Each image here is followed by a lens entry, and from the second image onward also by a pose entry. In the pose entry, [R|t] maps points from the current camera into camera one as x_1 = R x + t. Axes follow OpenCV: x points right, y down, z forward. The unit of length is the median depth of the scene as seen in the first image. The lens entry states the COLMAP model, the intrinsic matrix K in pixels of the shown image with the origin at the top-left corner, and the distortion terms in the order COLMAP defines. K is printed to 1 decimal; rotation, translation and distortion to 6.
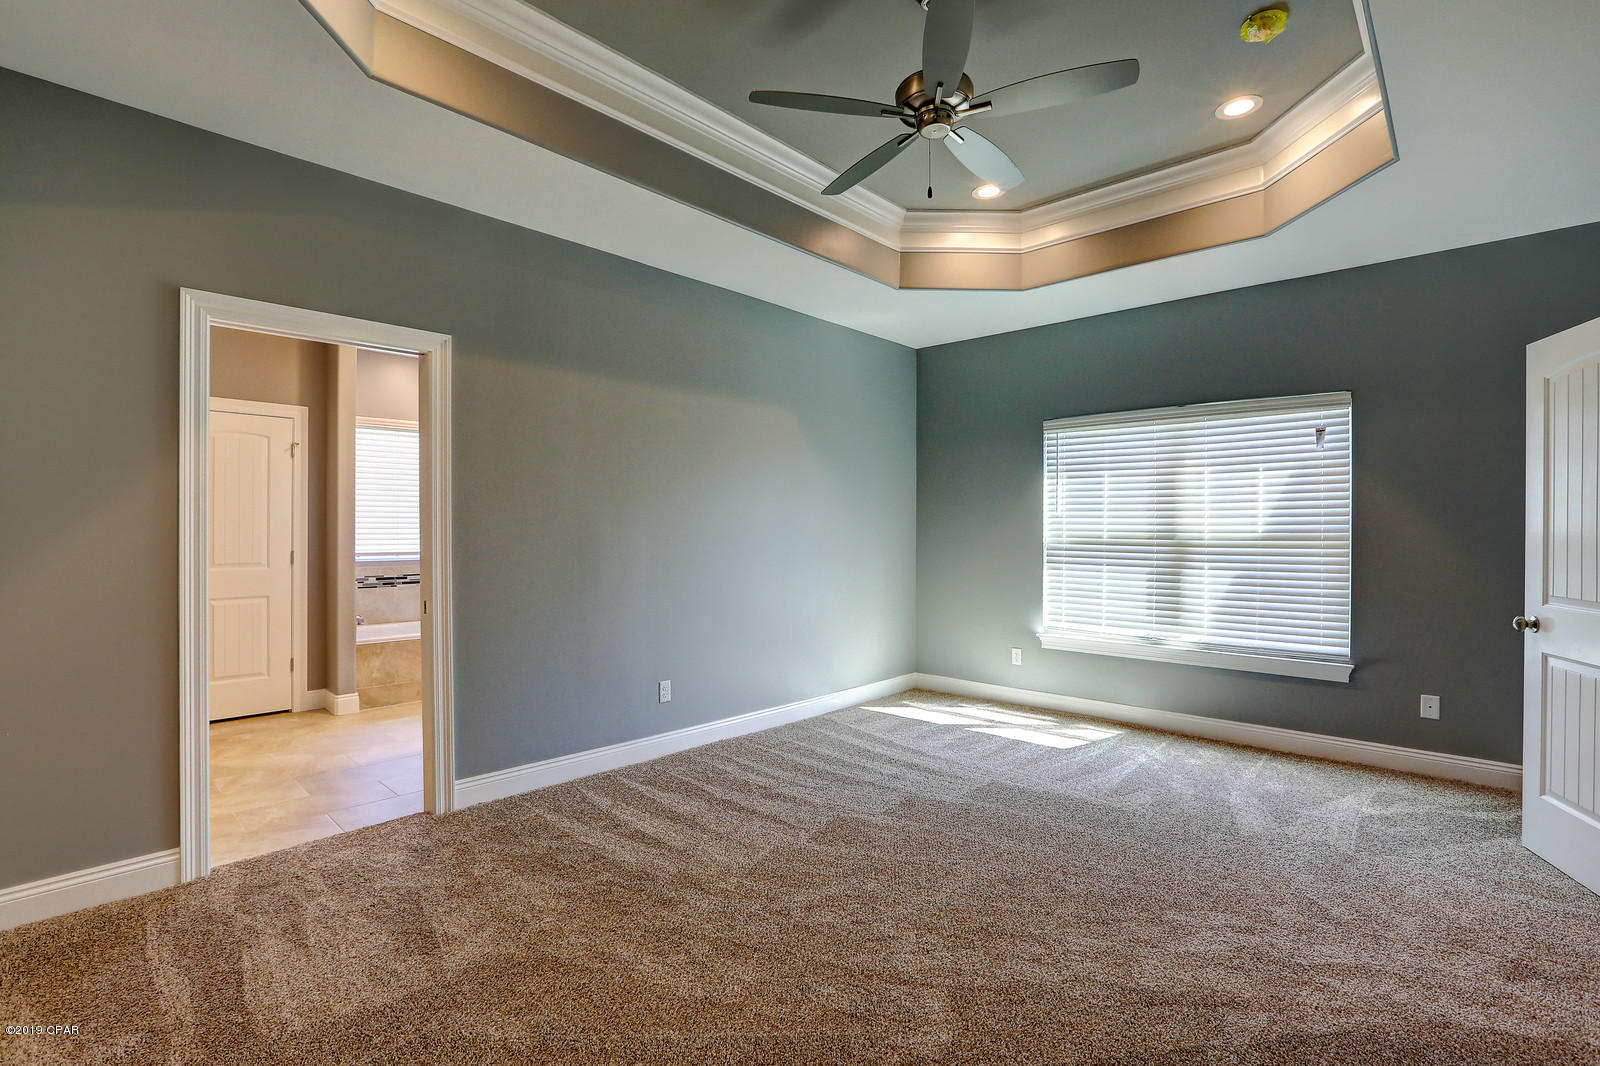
lens RADIAL K [[737.9, 0, 792.5], [0, 737.9, 529.1], [0, 0, 1]] dist [-0.028147, 0.000574]
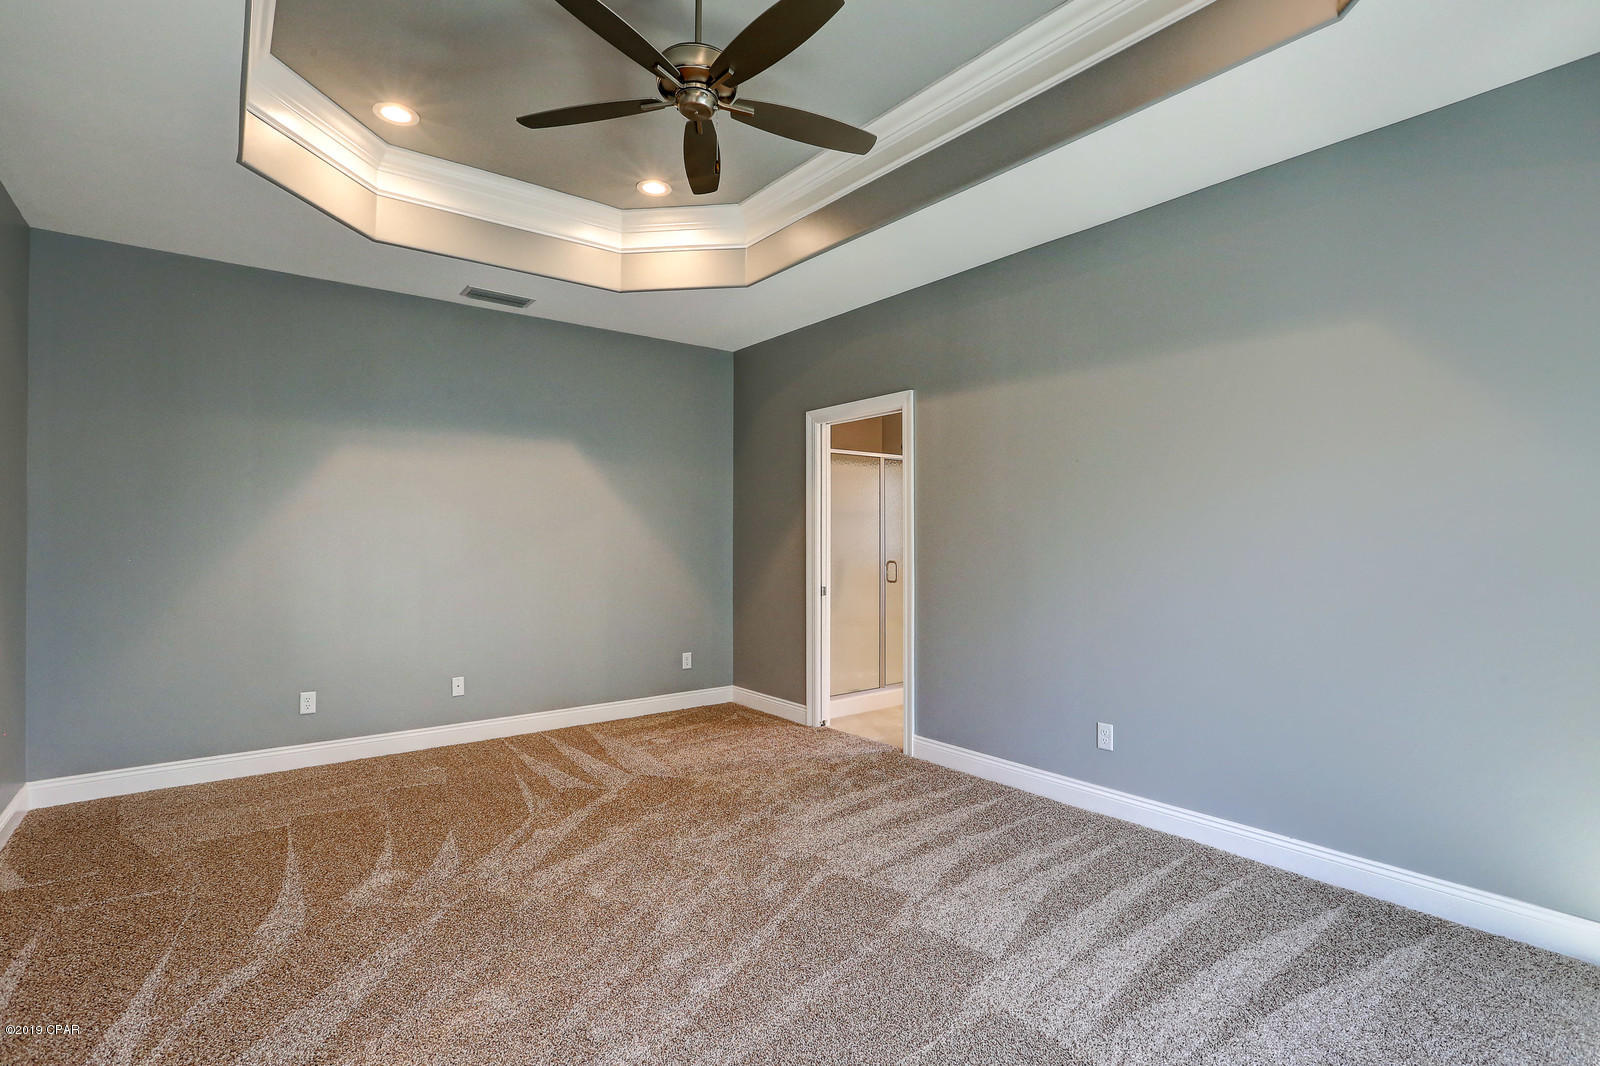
lens RADIAL K [[774.3, 0, 800.0], [0, 774.3, 533.0], [0, 0, 1]] dist [-0.001977, -0.000041]
pose [[-0.140348, 0.000495, -0.990102, 0.904856], [0.010752, 0.999942, -0.001024, -0.010895], [0.990044, -0.010789, -0.140345, 0.980806]]
